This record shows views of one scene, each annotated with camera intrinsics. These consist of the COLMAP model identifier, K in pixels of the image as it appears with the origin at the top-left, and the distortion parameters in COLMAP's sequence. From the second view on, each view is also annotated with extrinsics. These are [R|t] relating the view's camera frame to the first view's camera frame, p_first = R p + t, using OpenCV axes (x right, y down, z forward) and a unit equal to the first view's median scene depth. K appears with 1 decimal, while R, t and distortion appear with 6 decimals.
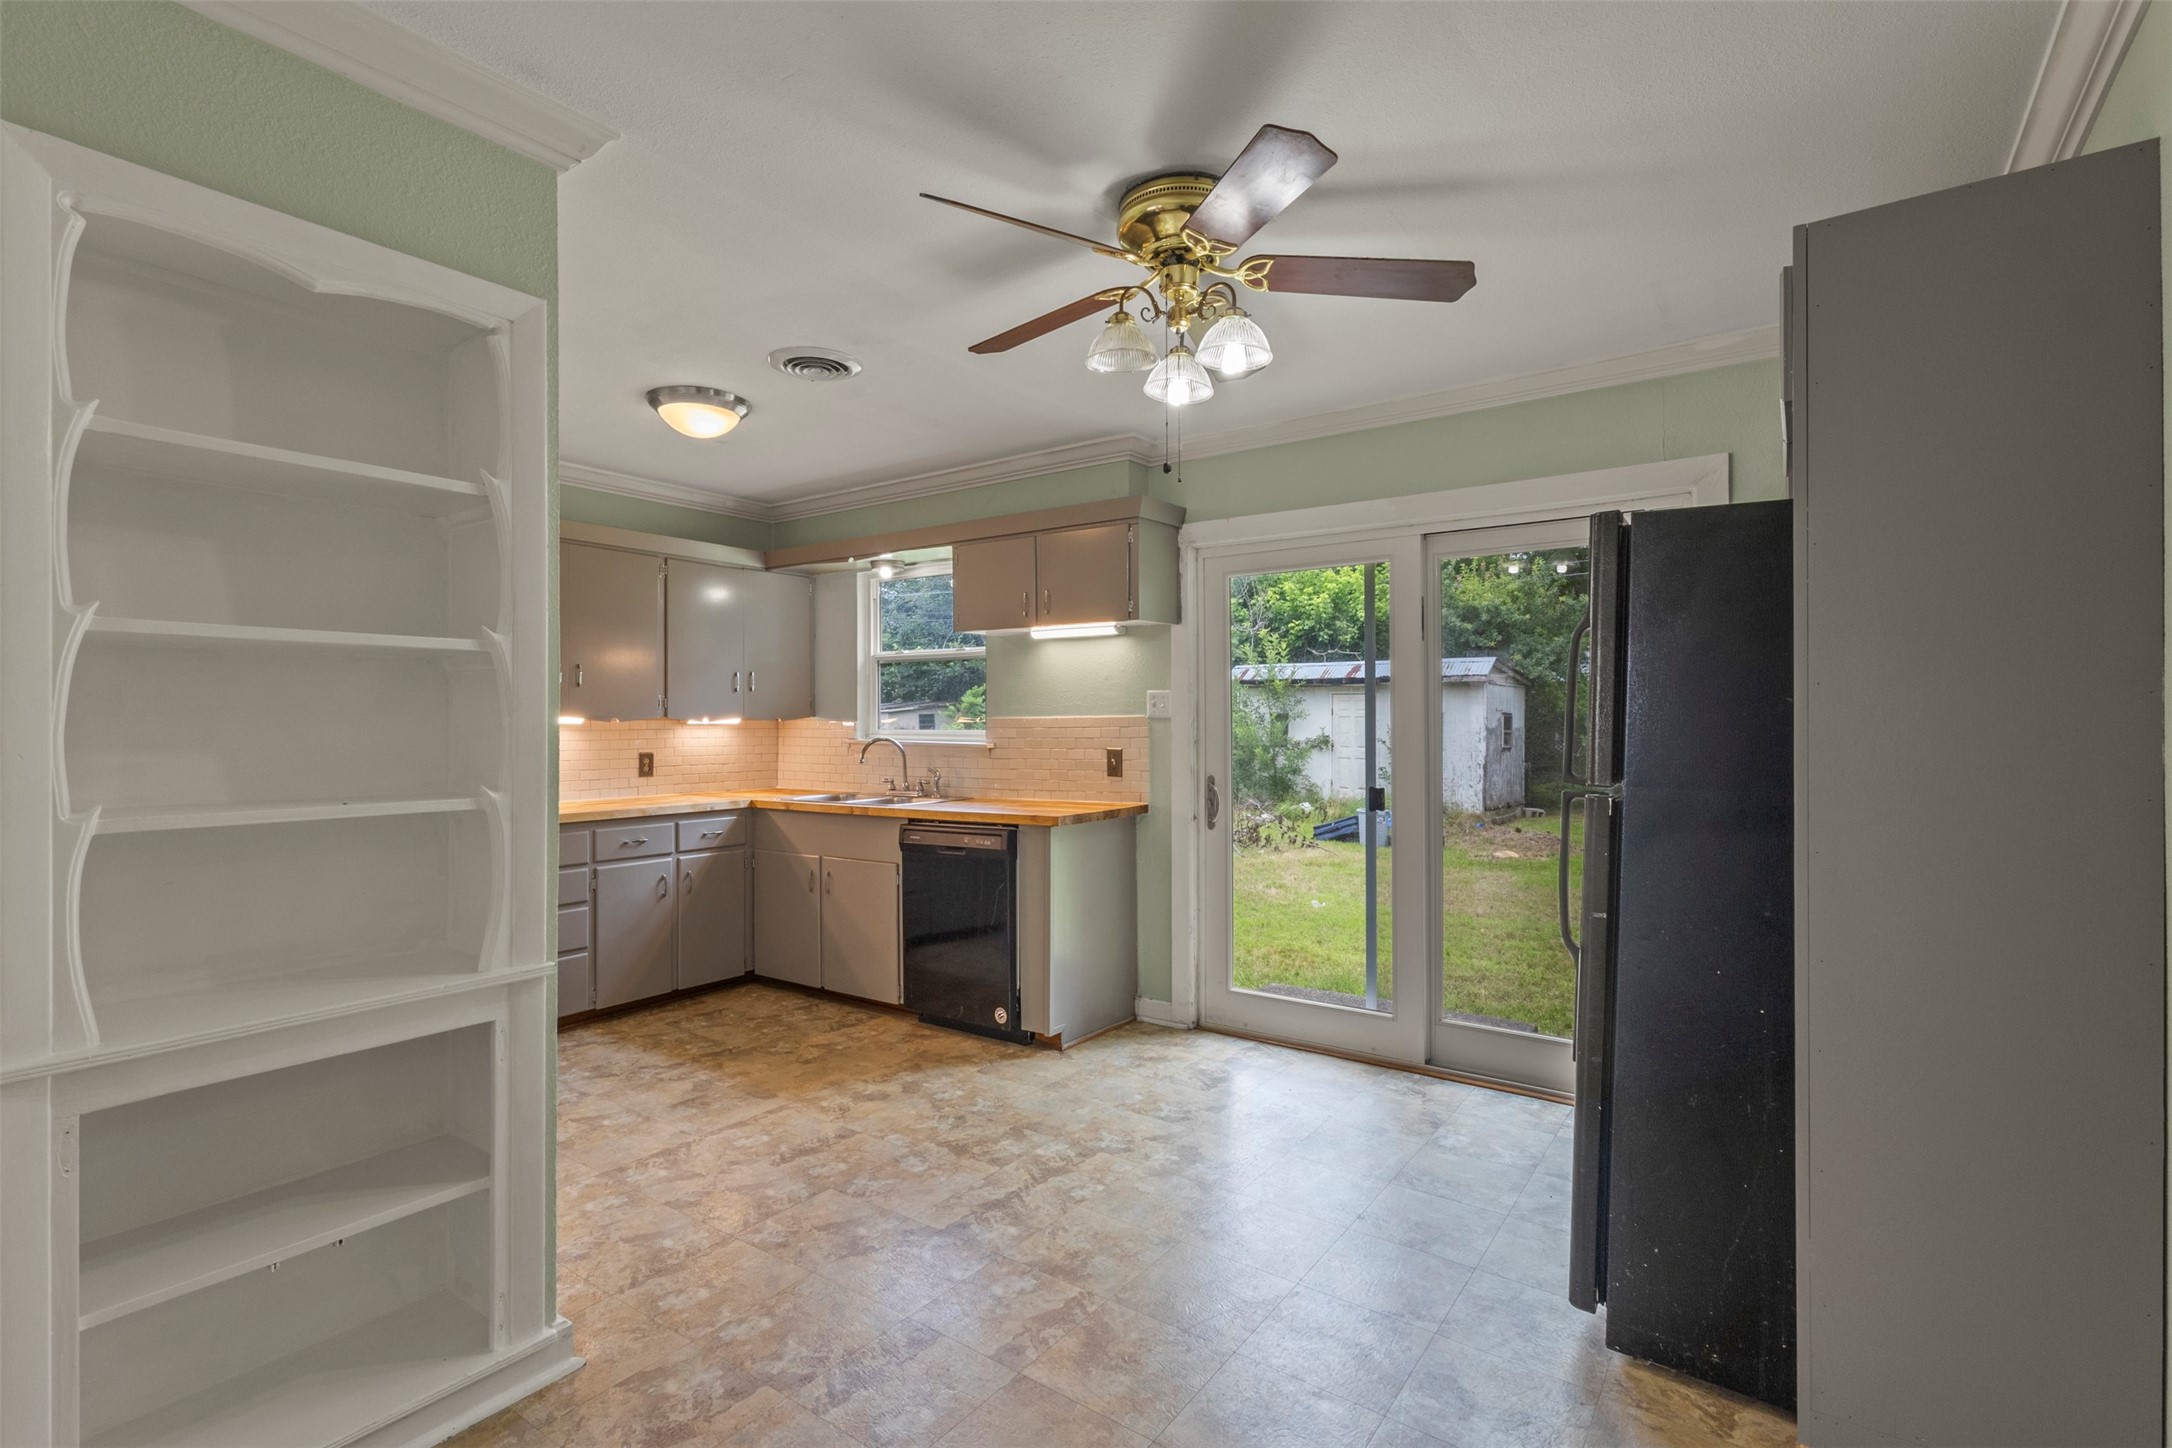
lens RADIAL K [[999.9, 0, 1075.2], [0, 999.9, 709.8], [0, 0, 1]] dist [-0.001201, 0.000830]
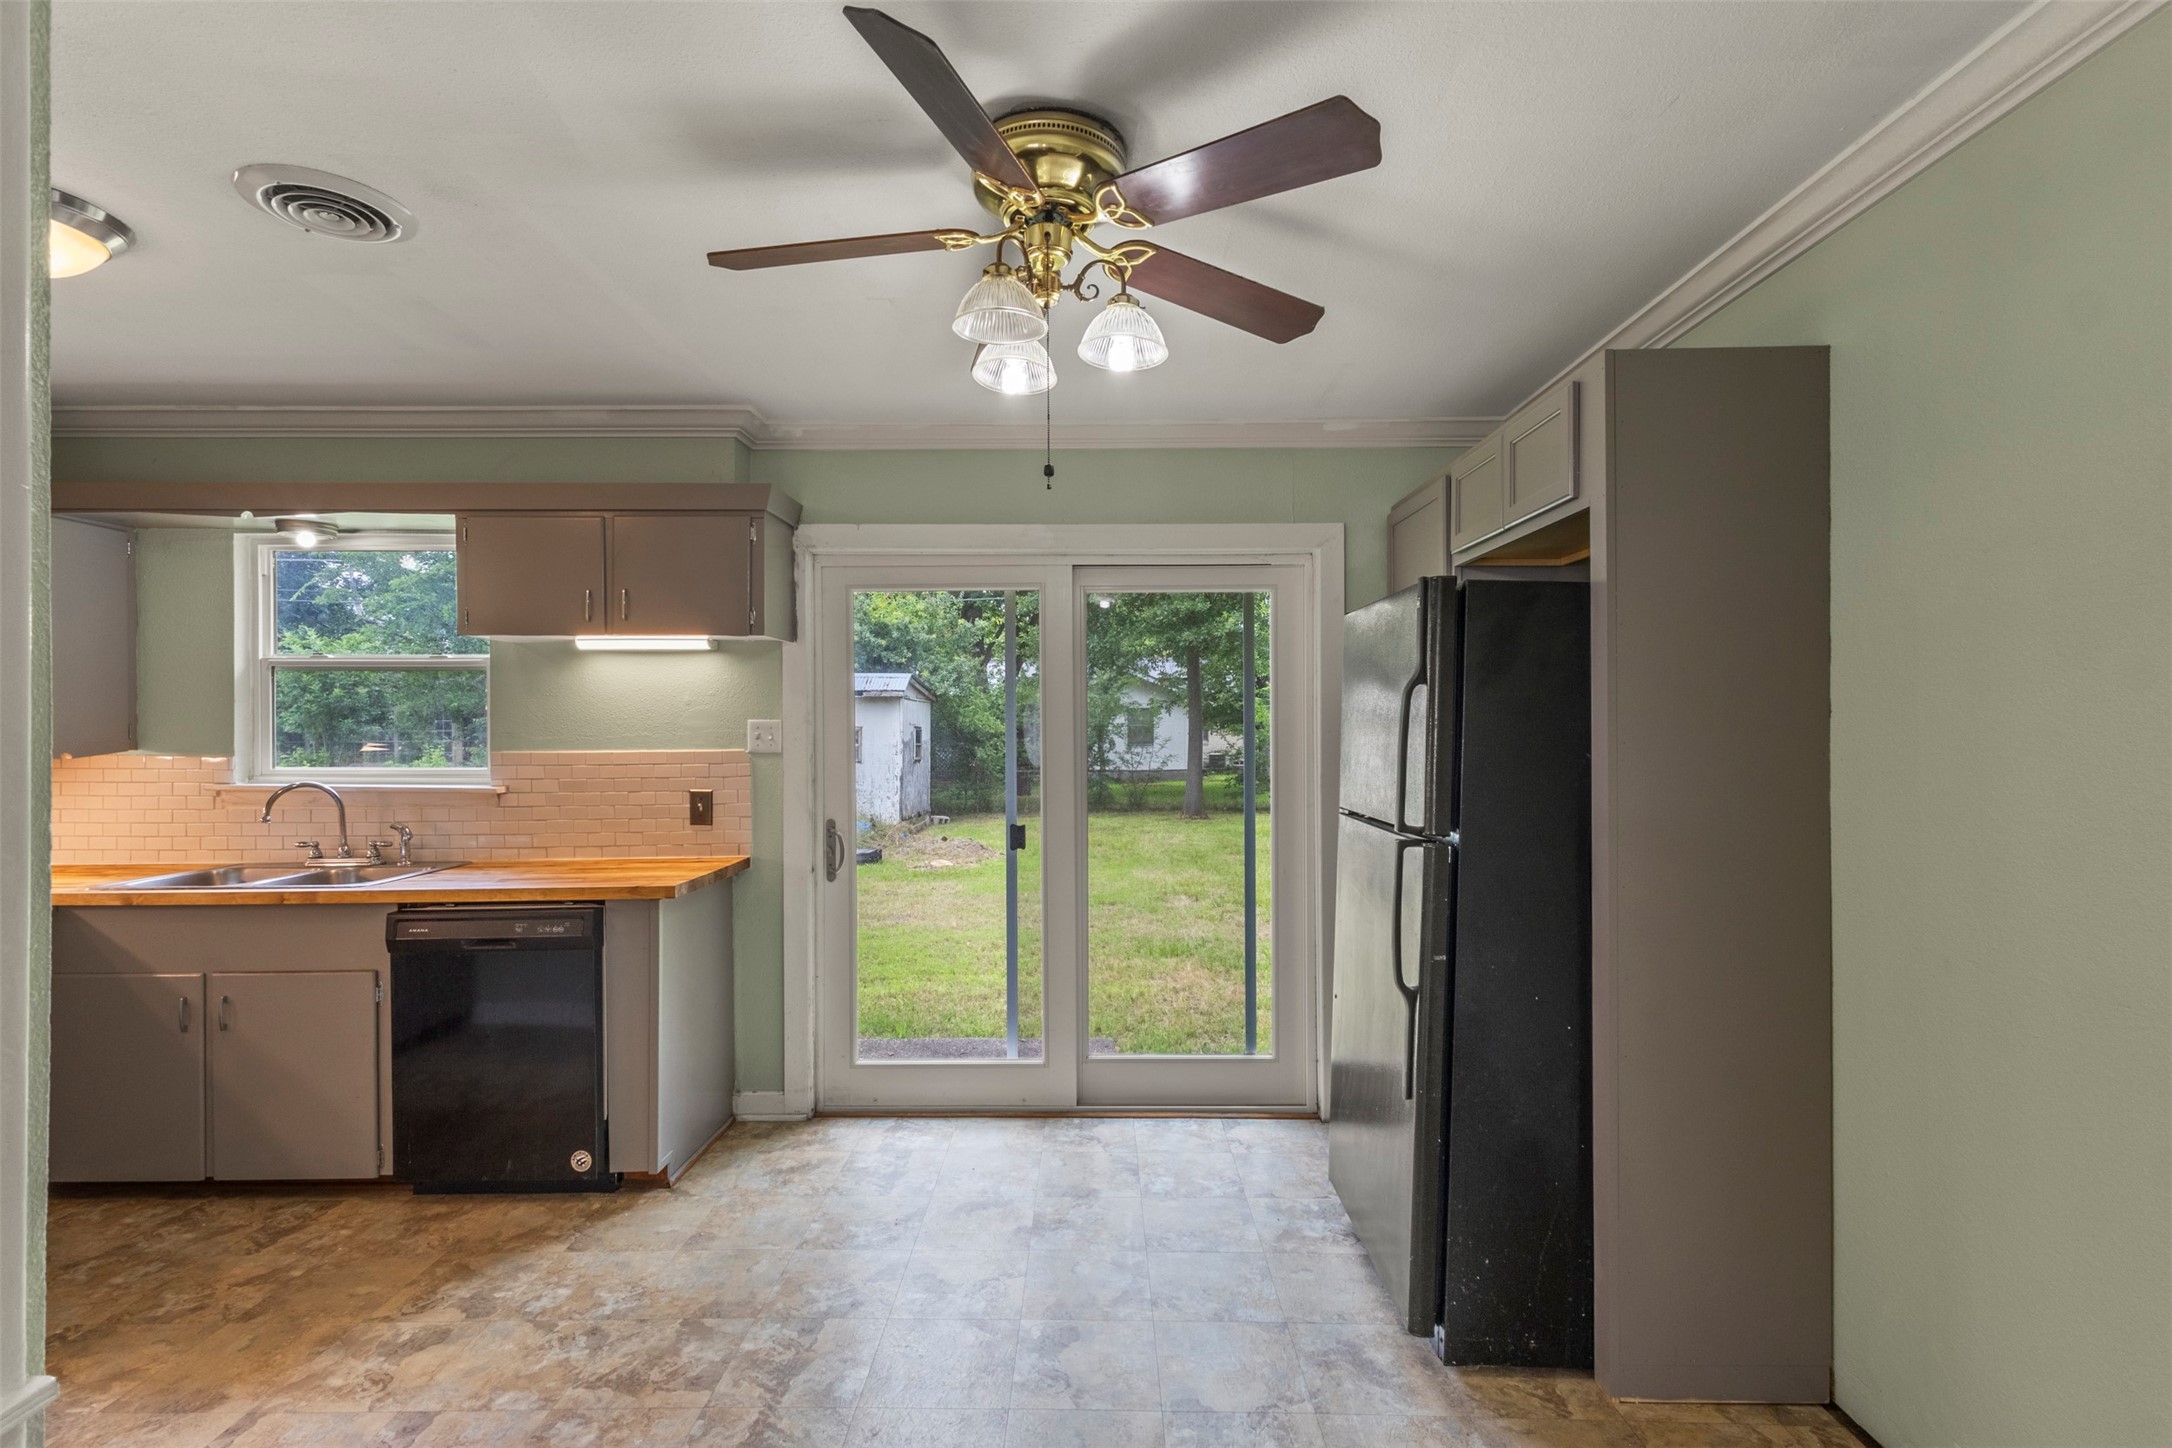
lens RADIAL K [[1001.2, 0, 1085.6], [0, 1001.2, 719.4], [0, 0, 1]] dist [-0.002002, 0.002608]
pose [[0.814352, 0.005162, 0.580348, -0.198490], [-0.005483, 0.999984, -0.001201, -0.021694], [-0.580345, -0.002204, 0.814368, 0.179195]]
